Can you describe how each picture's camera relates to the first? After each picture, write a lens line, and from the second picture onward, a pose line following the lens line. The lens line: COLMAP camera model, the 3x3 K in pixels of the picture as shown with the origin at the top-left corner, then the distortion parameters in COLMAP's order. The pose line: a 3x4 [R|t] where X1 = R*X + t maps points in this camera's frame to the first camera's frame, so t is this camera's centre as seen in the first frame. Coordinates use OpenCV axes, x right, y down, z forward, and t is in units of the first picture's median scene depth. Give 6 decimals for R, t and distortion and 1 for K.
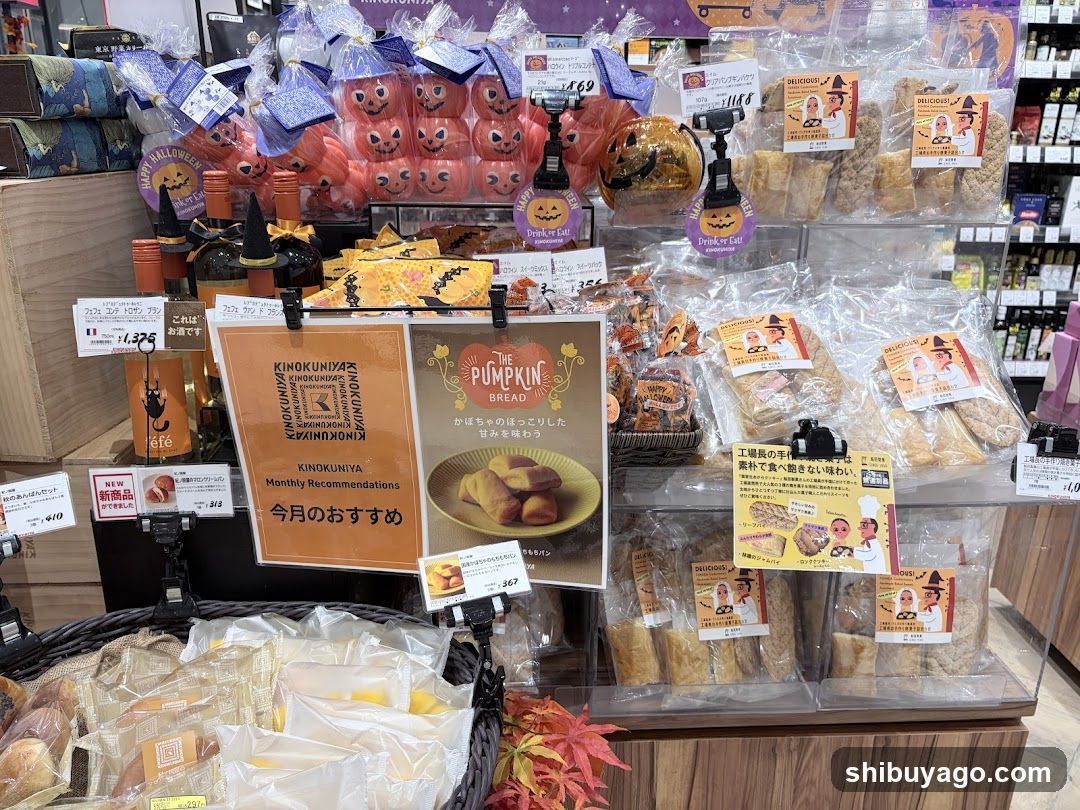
lens RADIAL K [[812.3, 0, 547.4], [0, 812.3, 413.3], [0, 0, 1]] dist [0.007286, -0.005970]
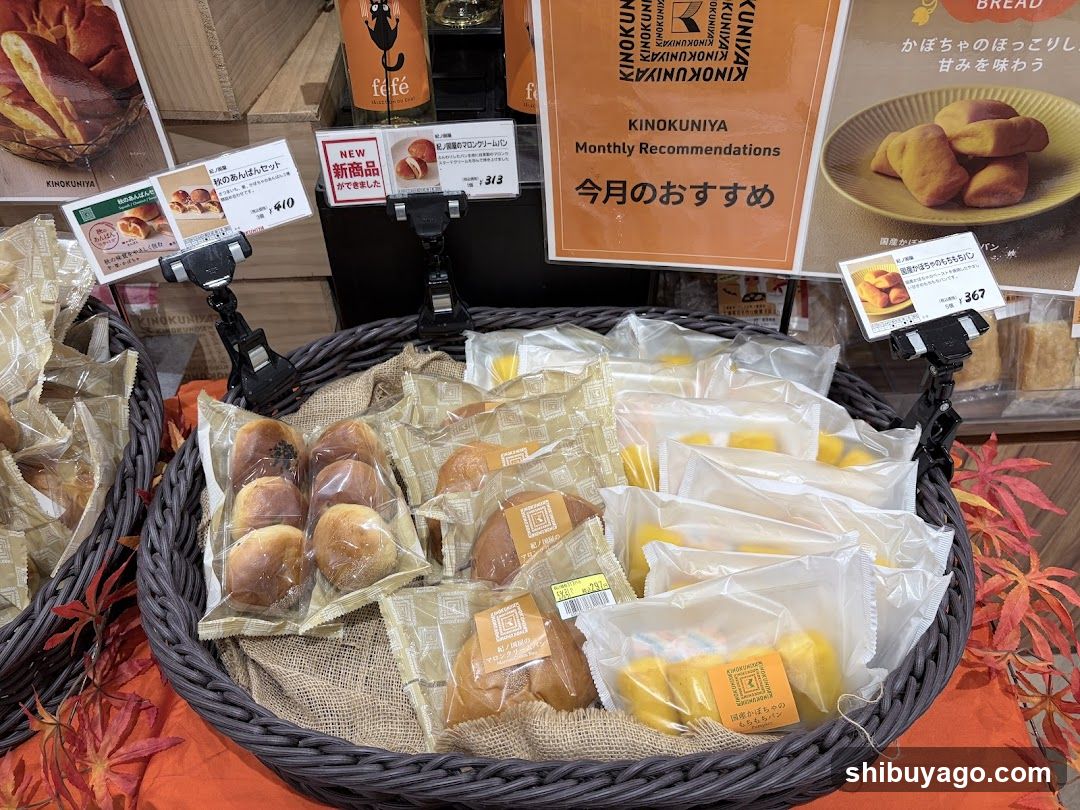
lens RADIAL K [[812.3, 0, 532.3], [0, 812.3, 409.6], [0, 0, 1]] dist [0.007286, -0.005970]
pose [[0.999593, -0.010464, -0.026552, -0.367099], [0.020795, 0.904246, 0.426505, -0.009868], [0.019547, -0.426883, 0.904095, 0.277874]]
